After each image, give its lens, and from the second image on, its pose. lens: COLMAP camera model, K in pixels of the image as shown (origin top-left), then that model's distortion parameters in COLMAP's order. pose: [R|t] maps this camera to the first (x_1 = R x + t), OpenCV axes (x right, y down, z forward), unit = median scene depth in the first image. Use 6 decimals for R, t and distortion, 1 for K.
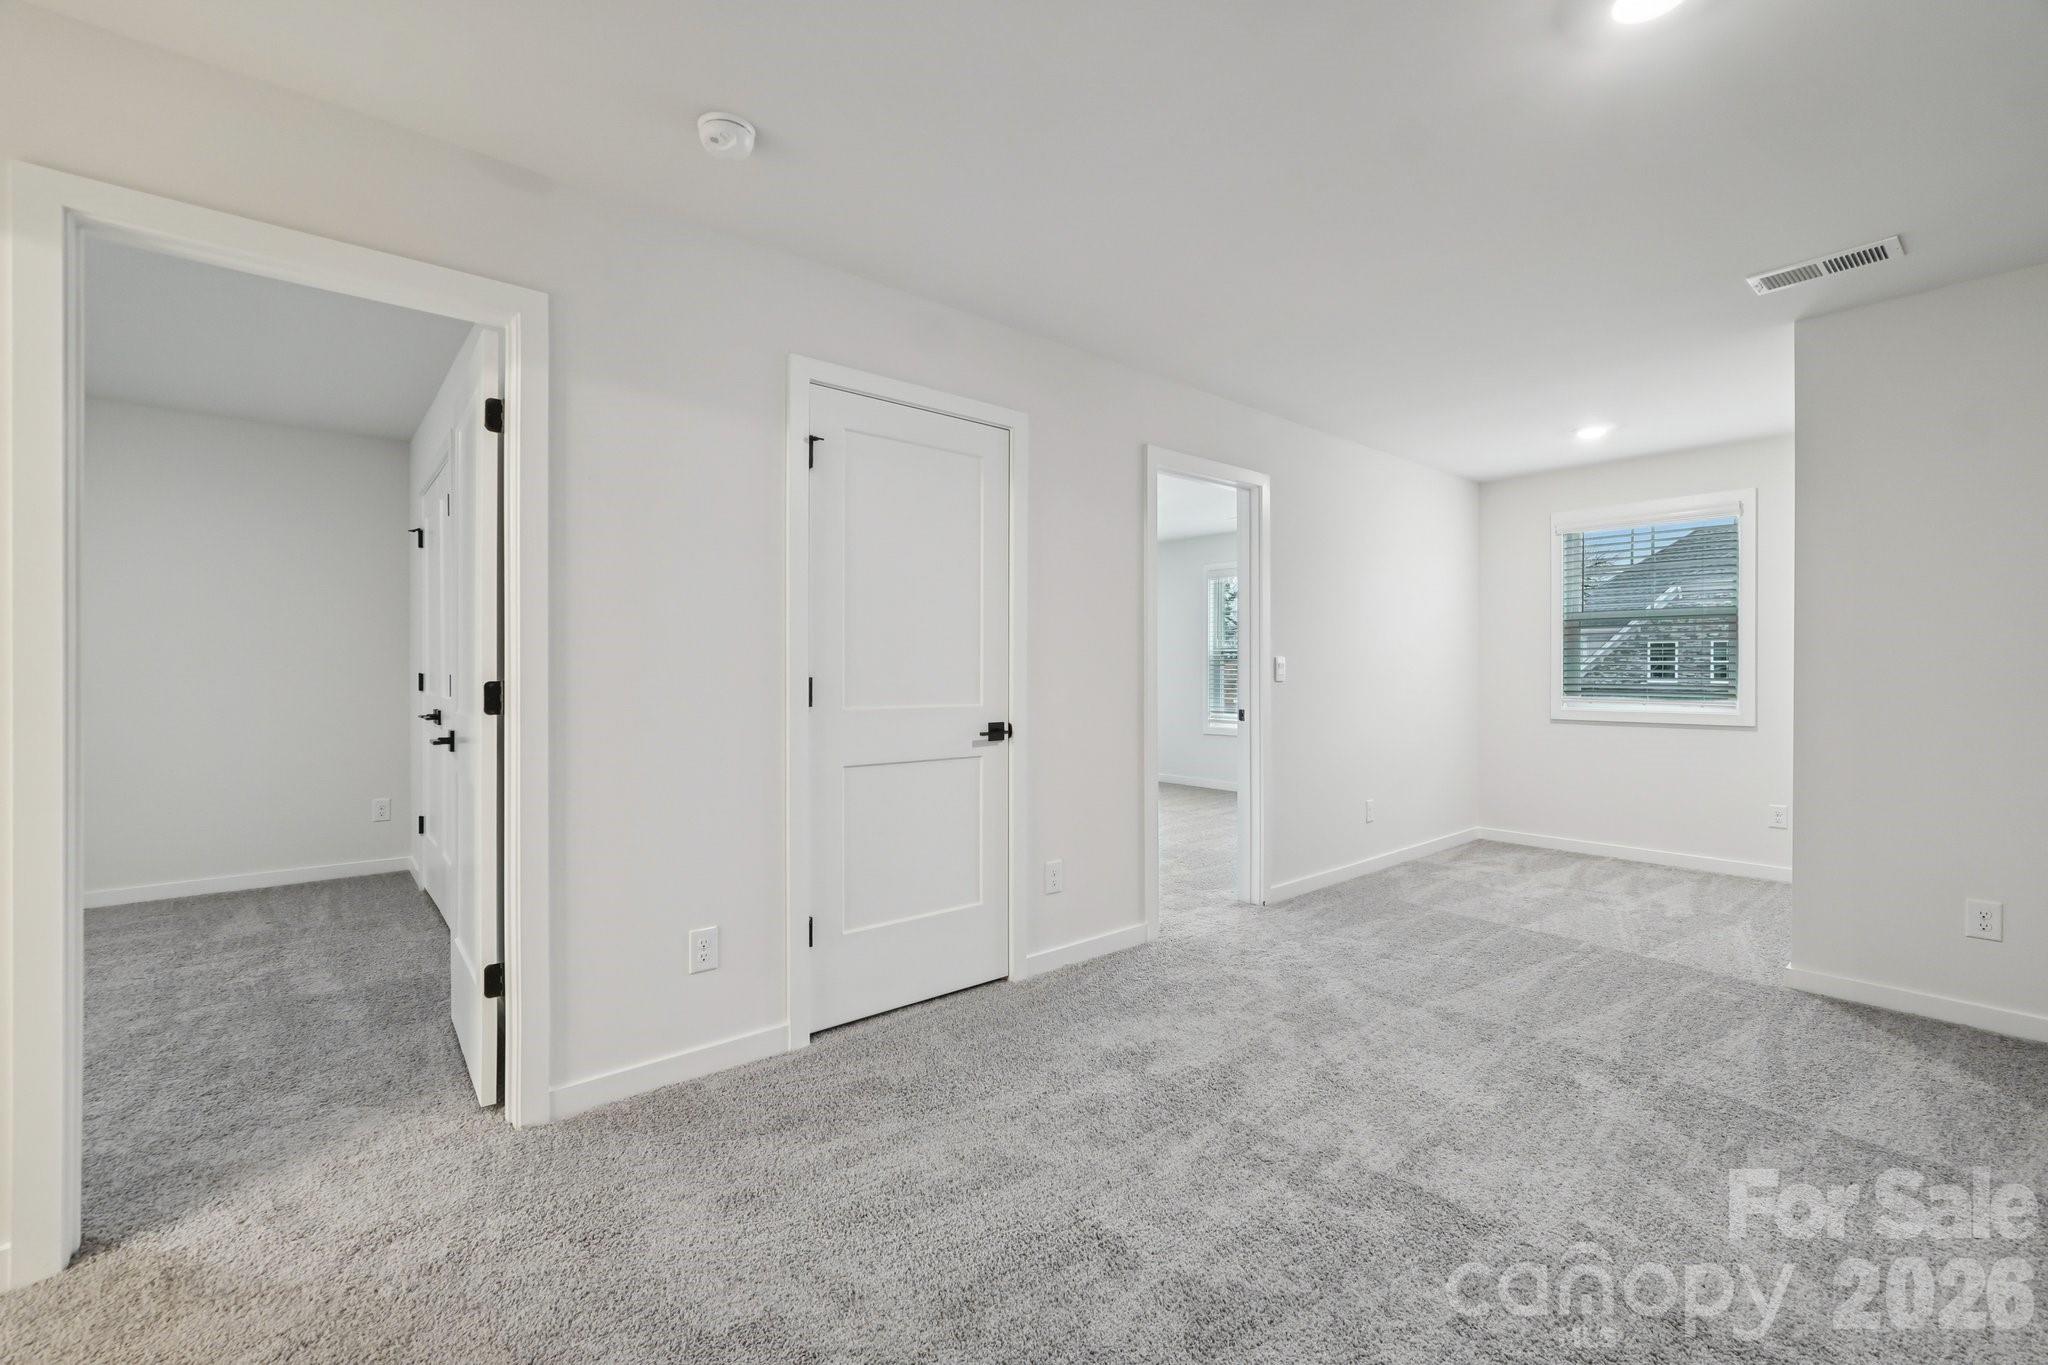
lens RADIAL K [[861.9, 0, 1027.4], [0, 861.9, 676.3], [0, 0, 1]] dist [-0.011129, 0.003490]
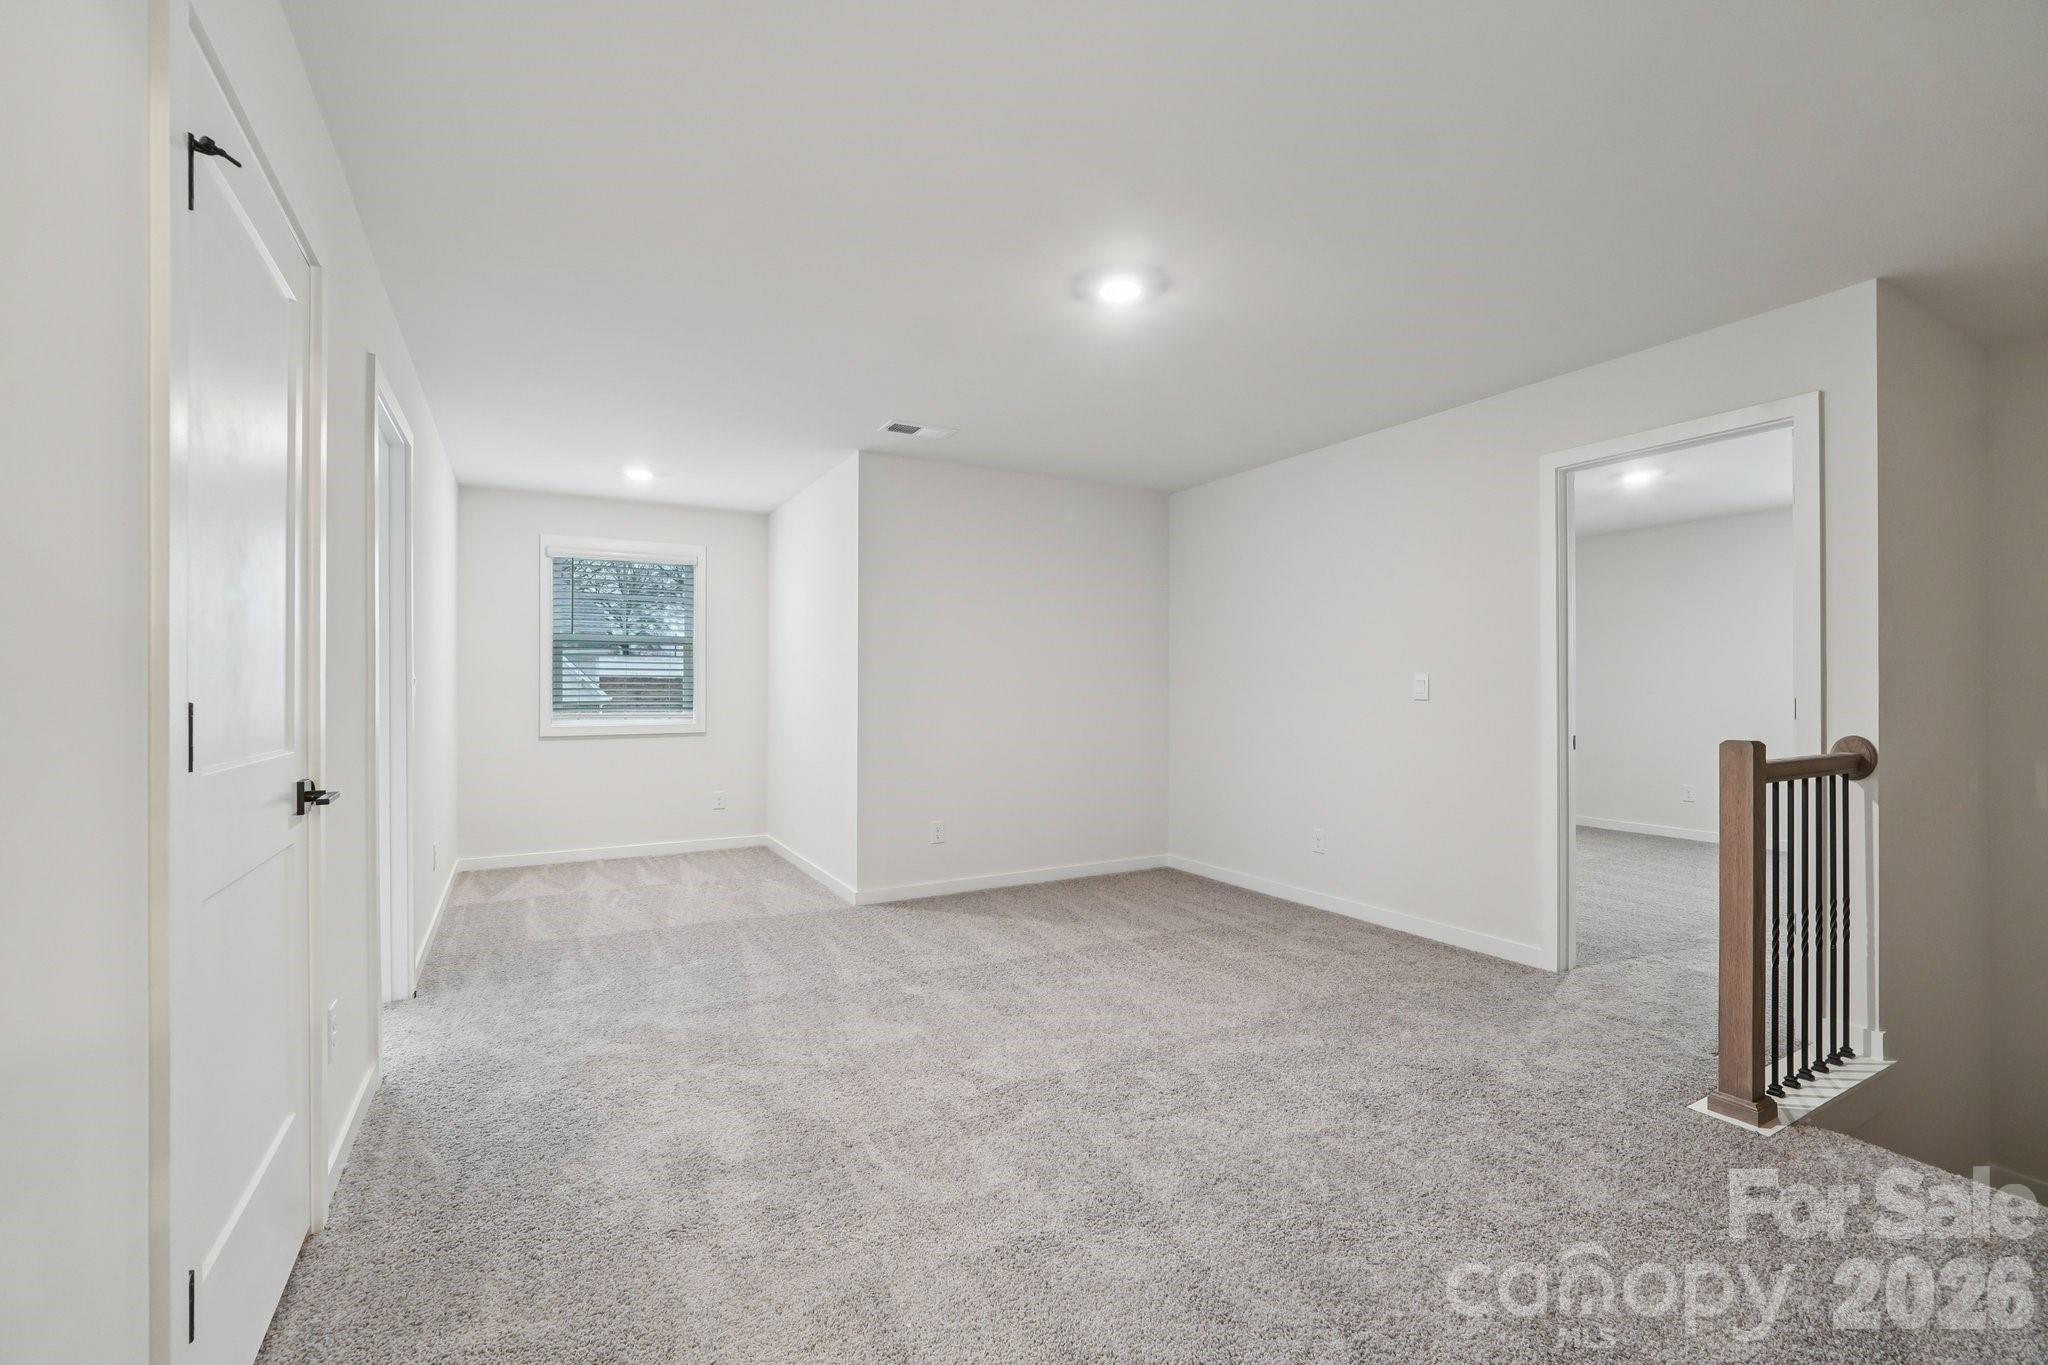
lens RADIAL K [[861.9, 0, 1025.1], [0, 861.9, 684.2], [0, 0, 1]] dist [-0.011129, 0.003490]
pose [[0.188724, 0.005406, 0.982015, -0.545389], [0.007179, 0.999951, -0.006885, -0.002254], [-0.982004, 0.008349, 0.188676, 0.476777]]
